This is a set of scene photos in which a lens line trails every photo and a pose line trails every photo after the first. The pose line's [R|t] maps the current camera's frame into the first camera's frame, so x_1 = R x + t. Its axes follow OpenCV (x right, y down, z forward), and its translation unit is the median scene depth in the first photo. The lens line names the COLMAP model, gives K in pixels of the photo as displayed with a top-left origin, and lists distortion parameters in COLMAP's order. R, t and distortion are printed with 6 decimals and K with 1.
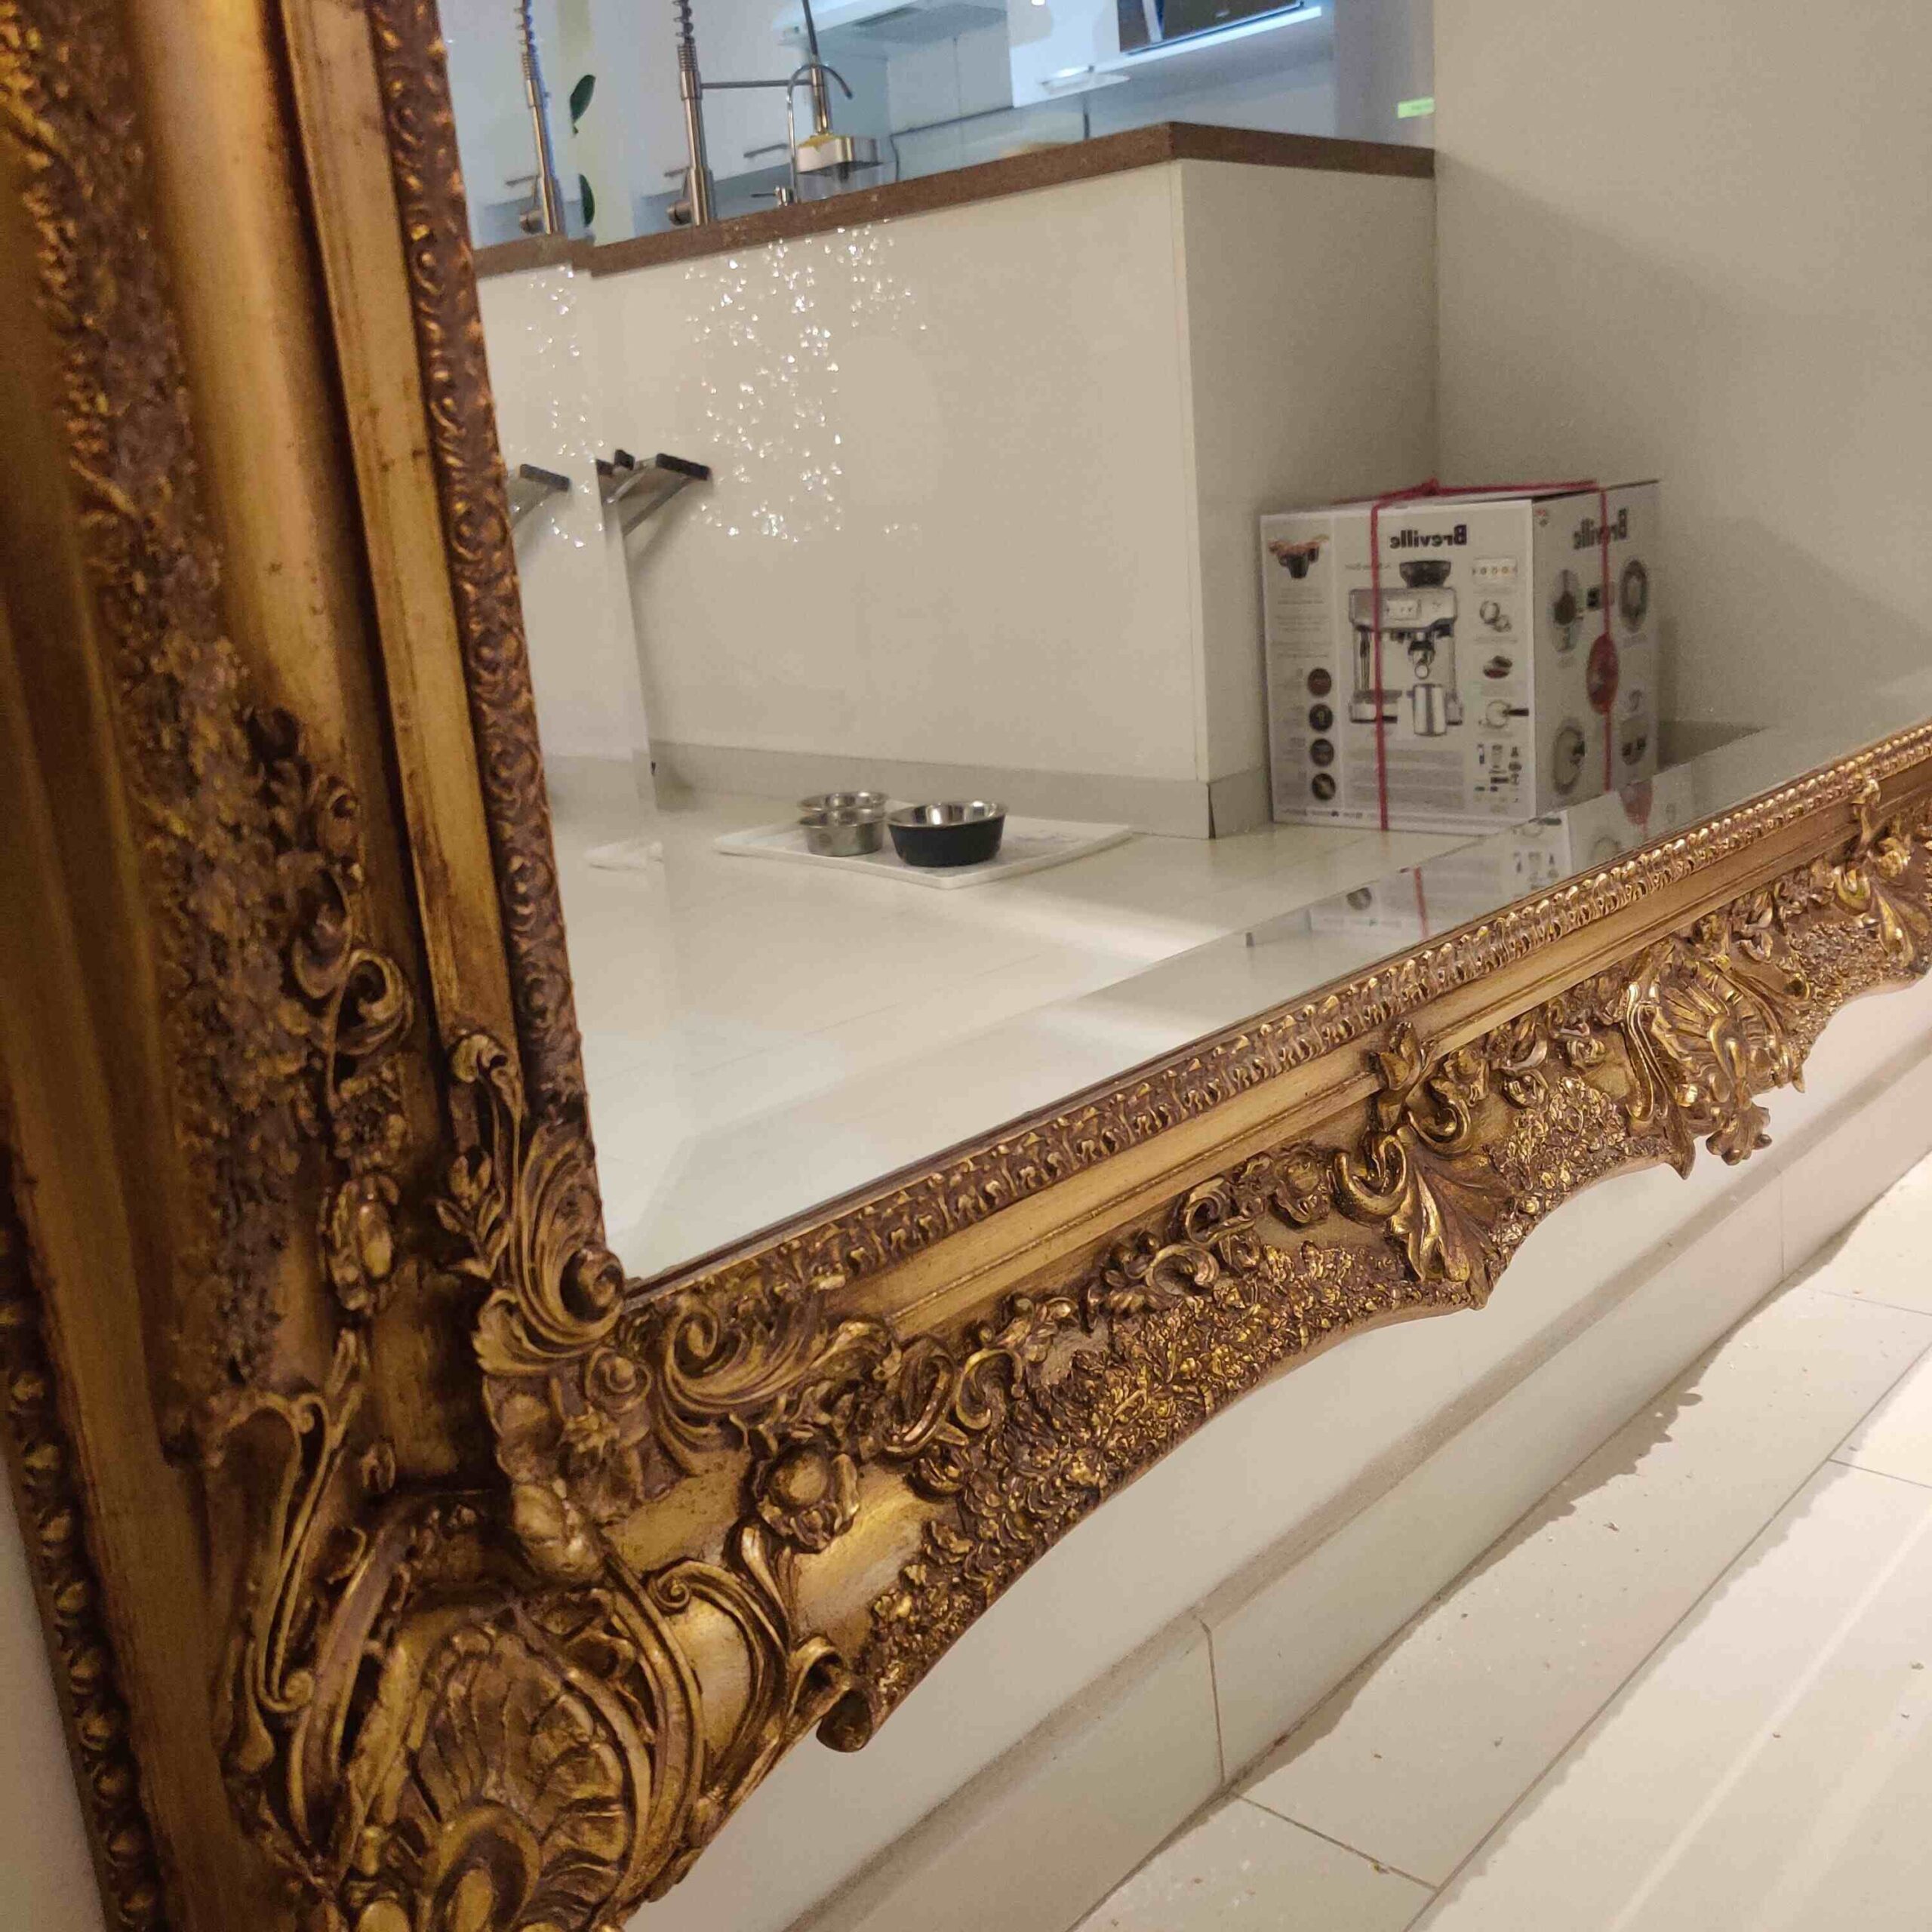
lens RADIAL K [[1964.5, 0, 966.0], [0, 1964.5, 966.0], [0, 0, 1]] dist [0.031626, -0.000012]
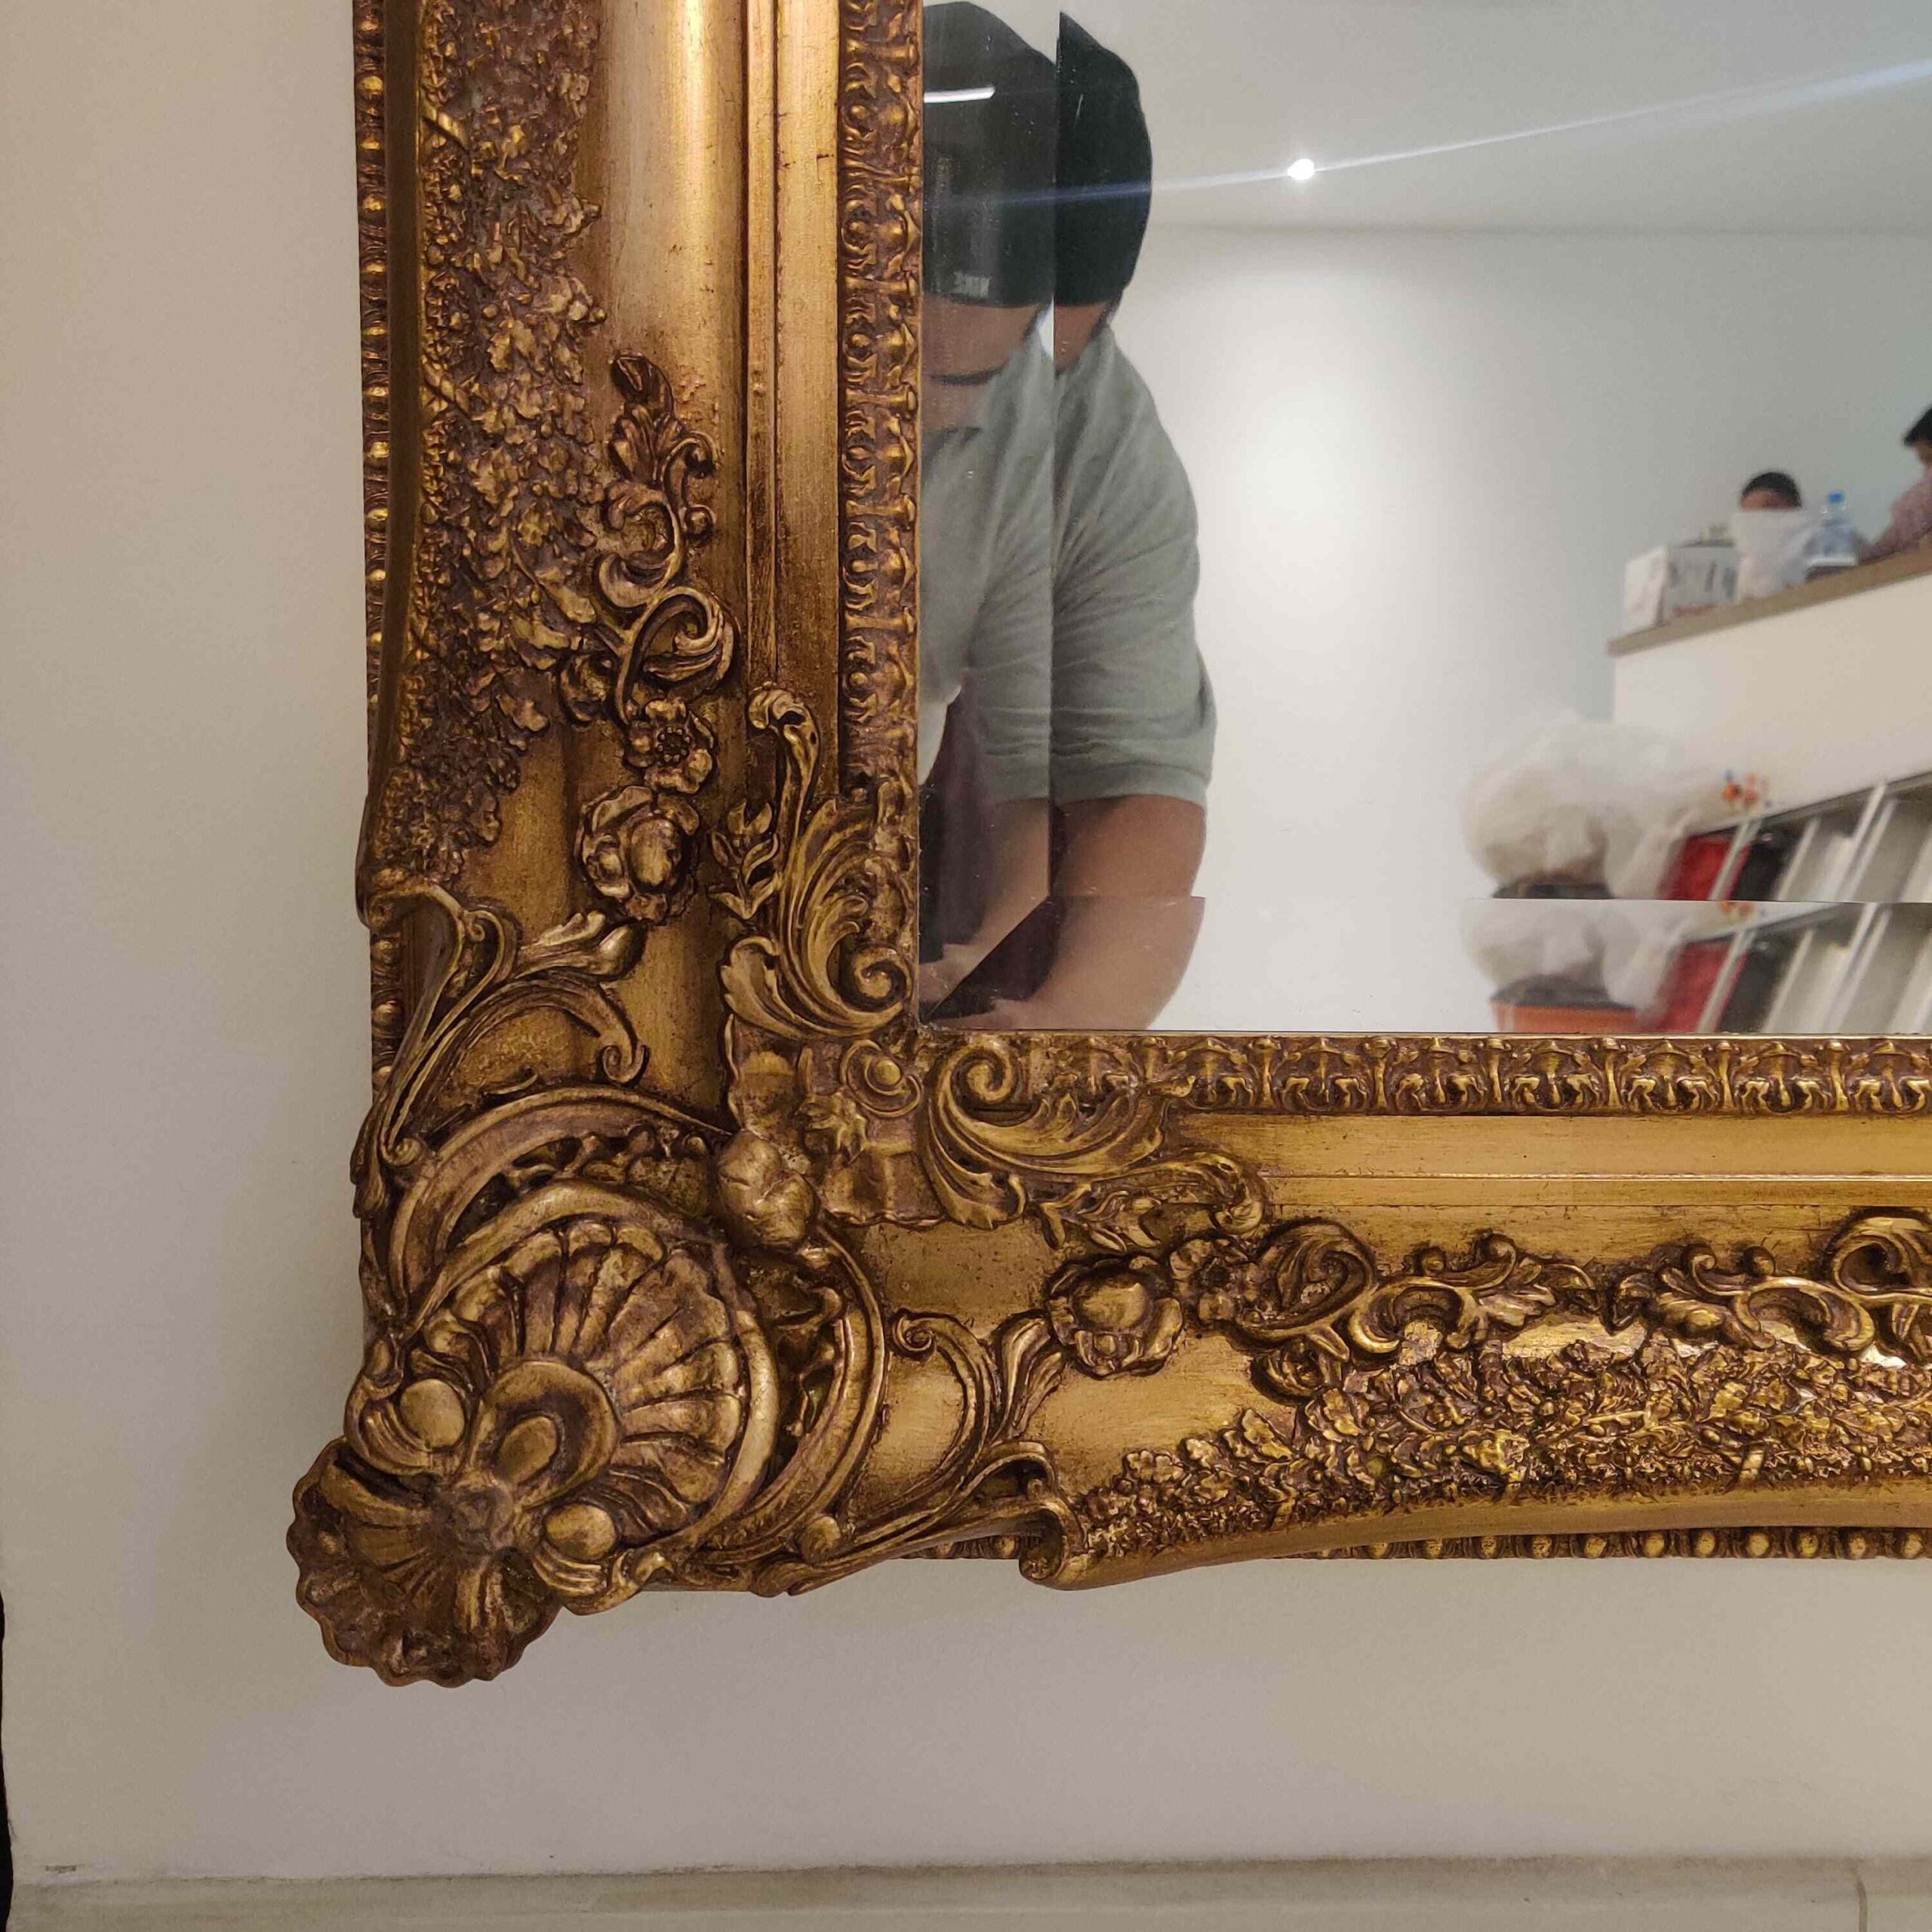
lens RADIAL K [[1964.5, 0, 966.0], [0, 1964.5, 966.0], [0, 0, 1]] dist [0.031626, -0.000012]
pose [[0.698247, 0.127363, -0.704436, 0.533121], [-0.238841, 0.969108, -0.061526, 0.198913], [0.674838, 0.211208, 0.707096, 0.304038]]
